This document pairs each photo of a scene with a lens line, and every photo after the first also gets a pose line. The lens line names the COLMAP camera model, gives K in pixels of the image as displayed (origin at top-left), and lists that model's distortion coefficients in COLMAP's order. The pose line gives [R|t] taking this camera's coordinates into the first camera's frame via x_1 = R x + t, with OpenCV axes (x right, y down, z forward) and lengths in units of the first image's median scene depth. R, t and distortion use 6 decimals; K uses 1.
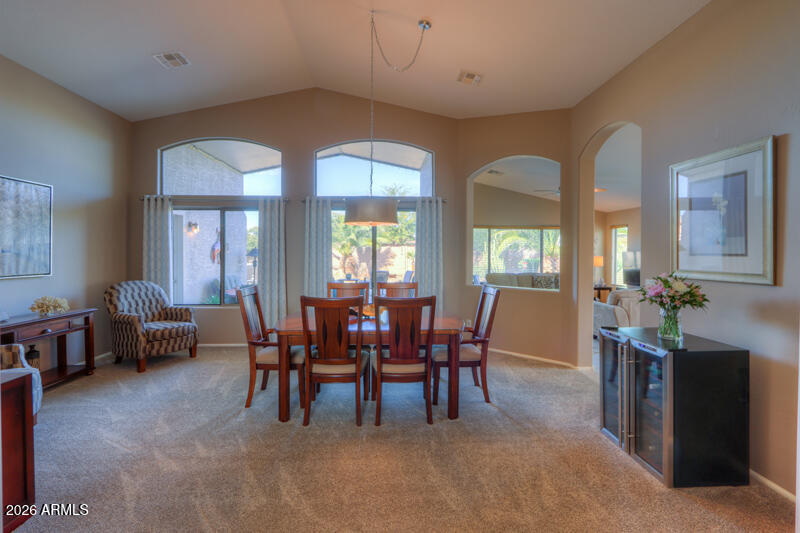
lens RADIAL K [[378.3, 0, 398.9], [0, 378.3, 260.5], [0, 0, 1]] dist [-0.015528, 0.000185]
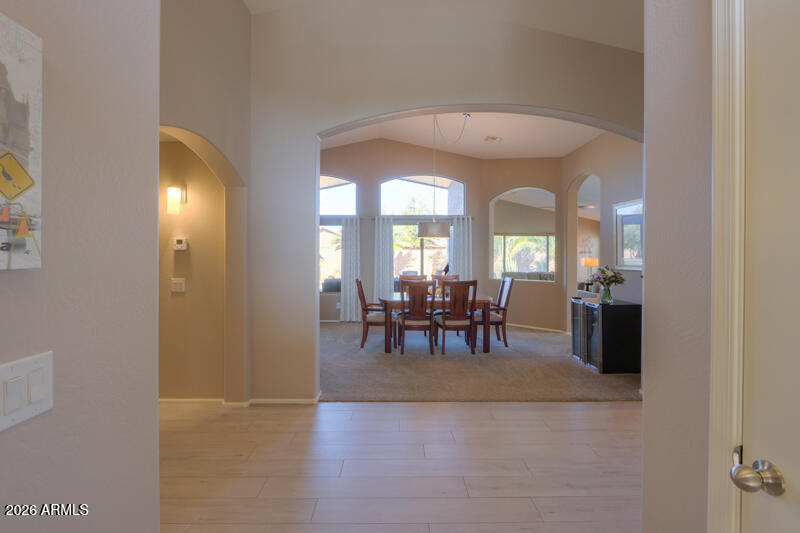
lens RADIAL K [[378.3, 0, 401.5], [0, 378.3, 258.9], [0, 0, 1]] dist [-0.015528, 0.000185]
pose [[0.999671, -0.000623, -0.025637, -0.159837], [0.000331, 0.999935, -0.011406, 0.011919], [0.025643, 0.011394, 0.999606, -0.585093]]
